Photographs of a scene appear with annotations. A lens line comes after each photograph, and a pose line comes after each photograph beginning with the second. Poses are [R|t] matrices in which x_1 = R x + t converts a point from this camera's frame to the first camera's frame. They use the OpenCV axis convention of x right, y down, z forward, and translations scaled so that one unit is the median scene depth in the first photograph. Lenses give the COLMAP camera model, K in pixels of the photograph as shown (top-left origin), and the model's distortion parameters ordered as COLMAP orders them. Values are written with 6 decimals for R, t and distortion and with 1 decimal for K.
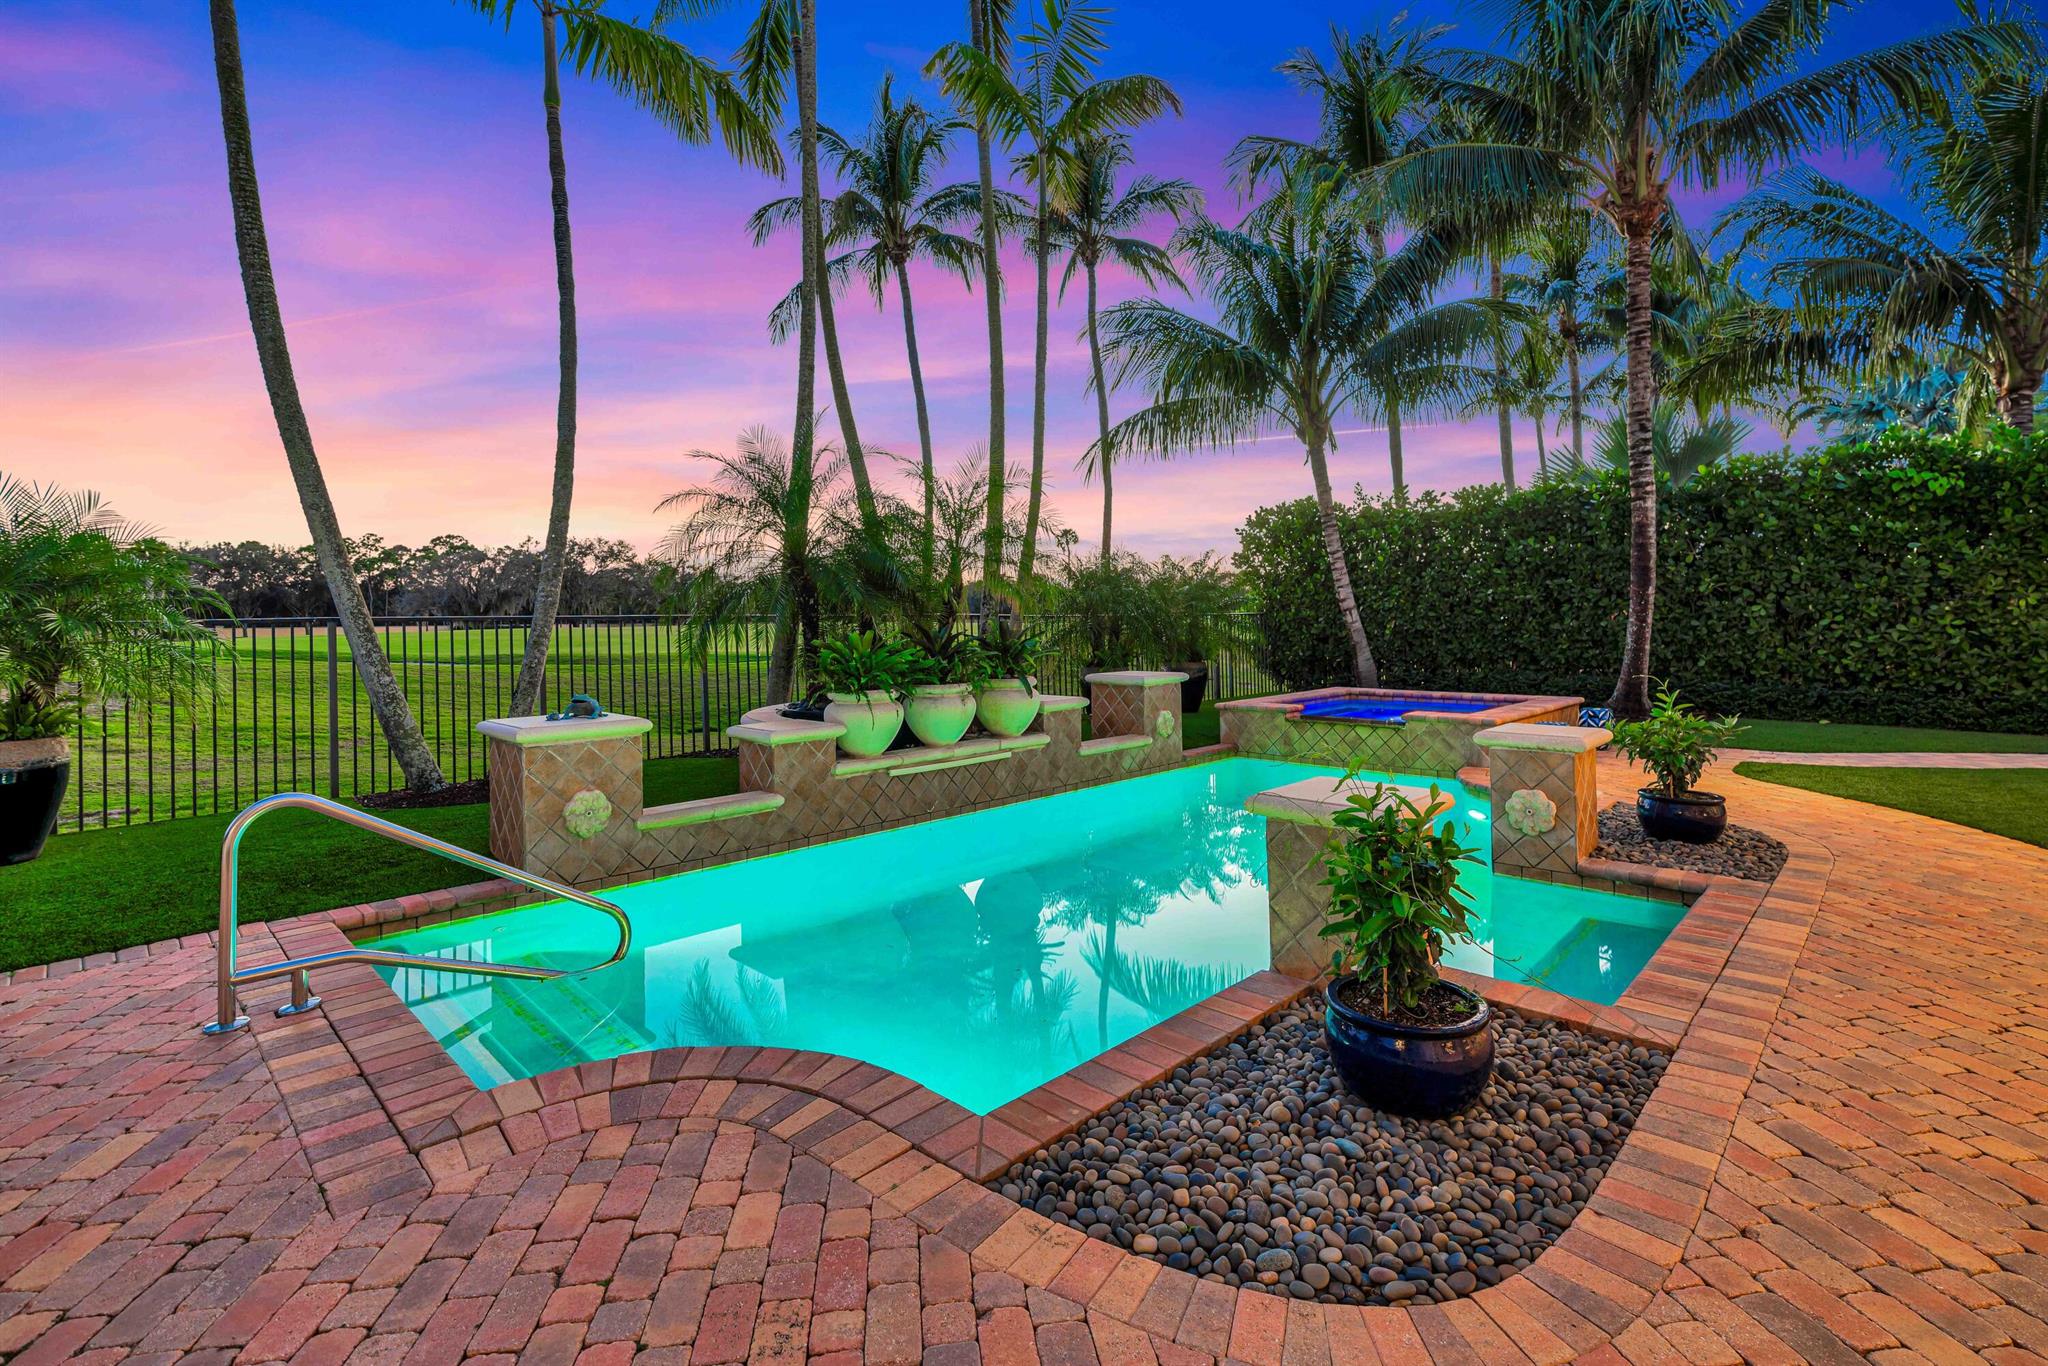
lens RADIAL K [[936.0, 0, 1020.8], [0, 936.0, 615.4], [0, 0, 1]] dist [-0.015204, 0.005663]
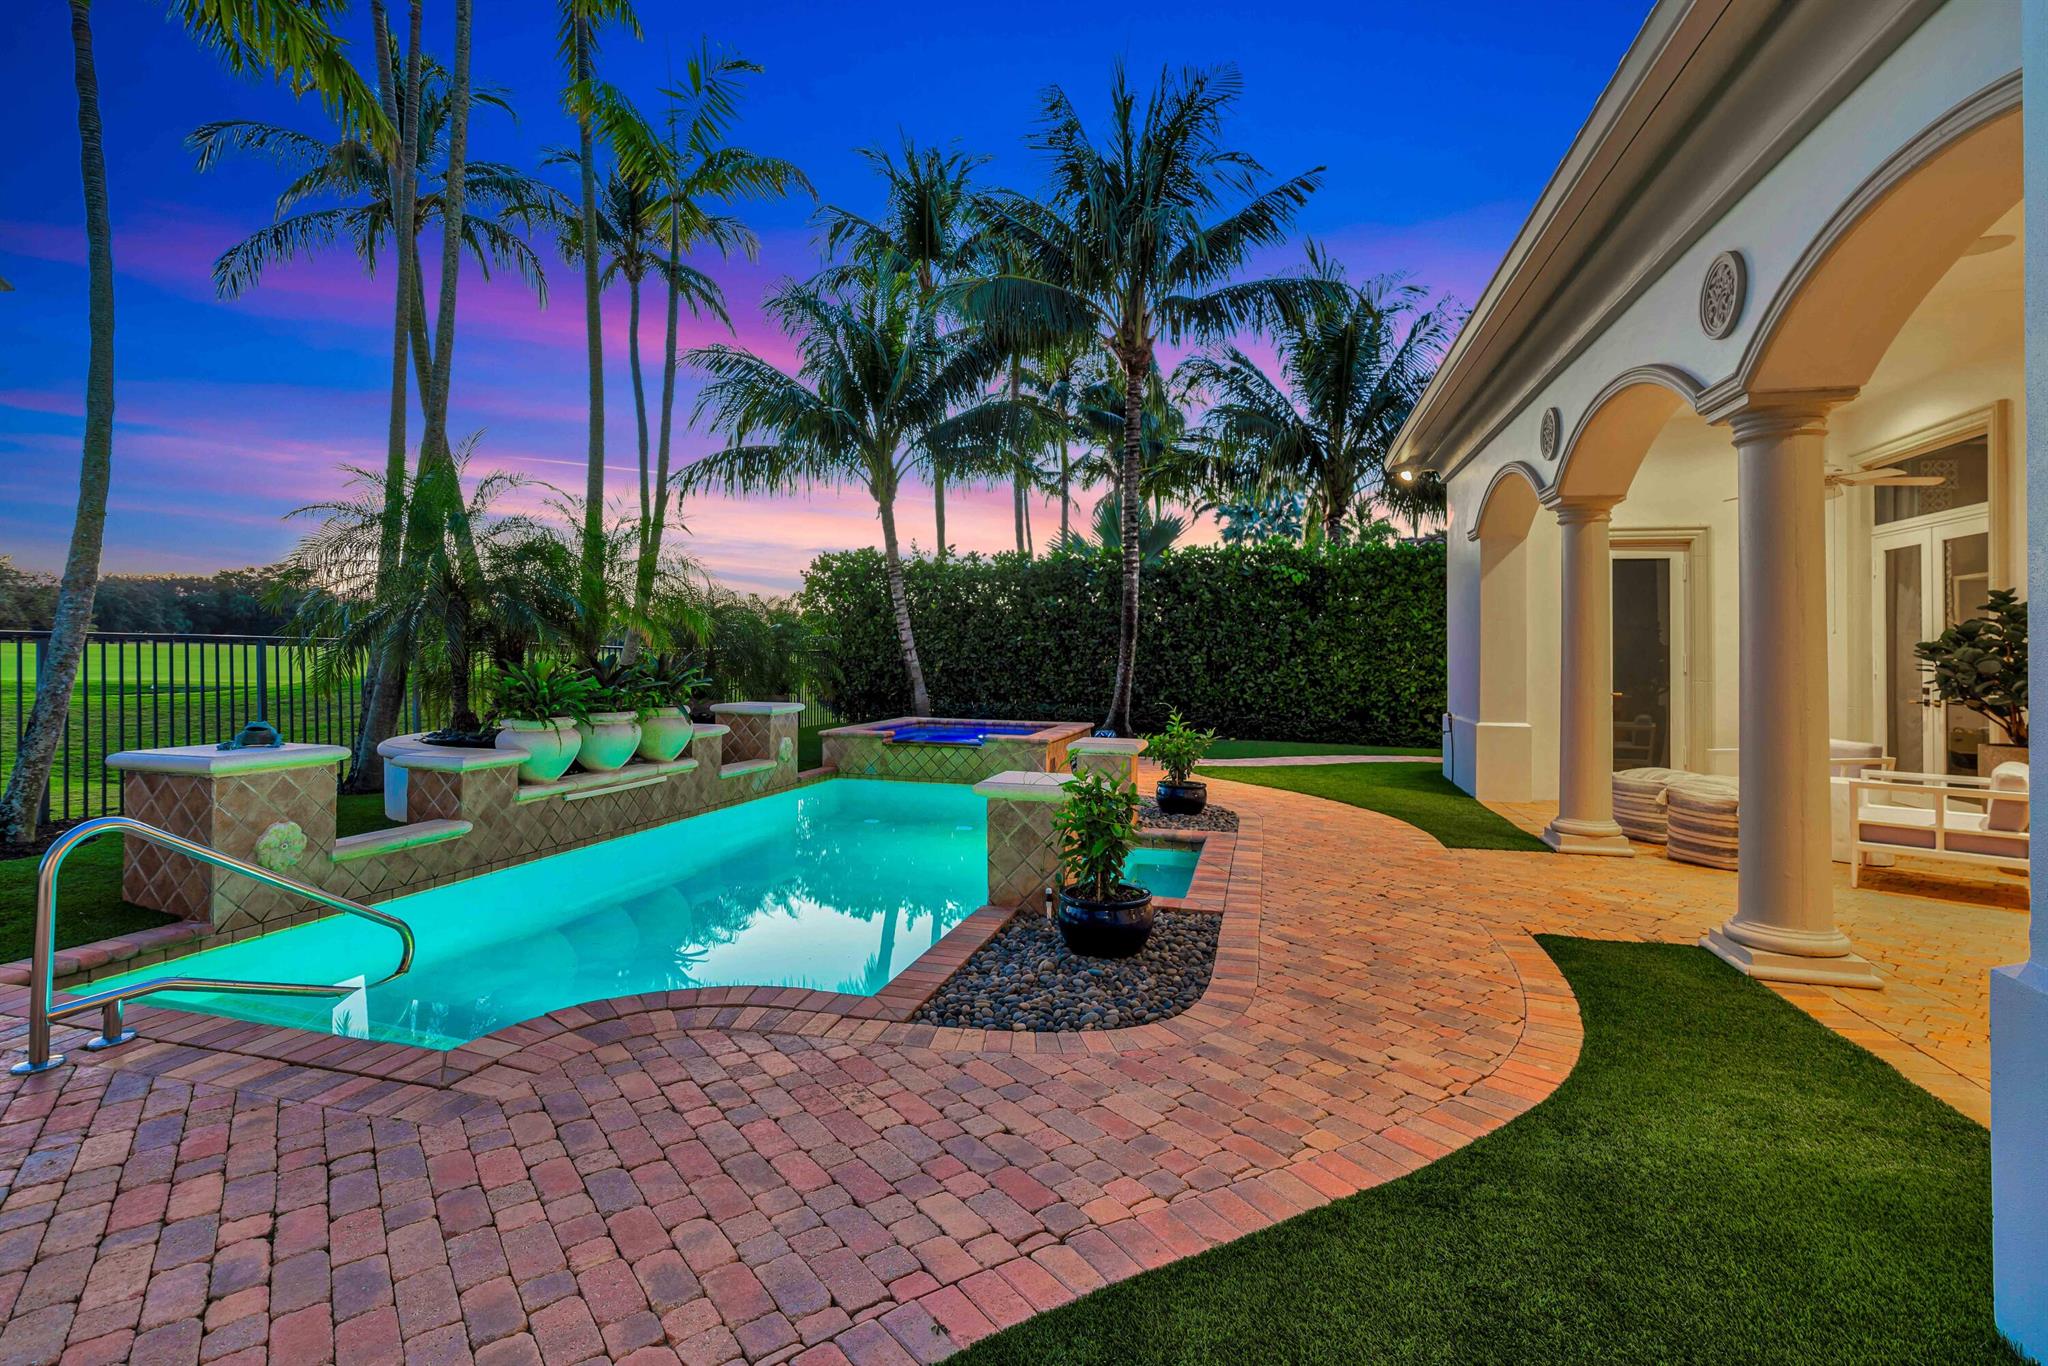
lens RADIAL K [[950.3, 0, 1011.6], [0, 950.3, 651.1], [0, 0, 1]] dist [-0.011020, 0.000793]
pose [[0.870457, 0.027534, 0.491473, -0.181520], [-0.027699, 0.999592, -0.006943, 0.000148], [-0.491464, -0.007570, 0.870865, -0.120845]]
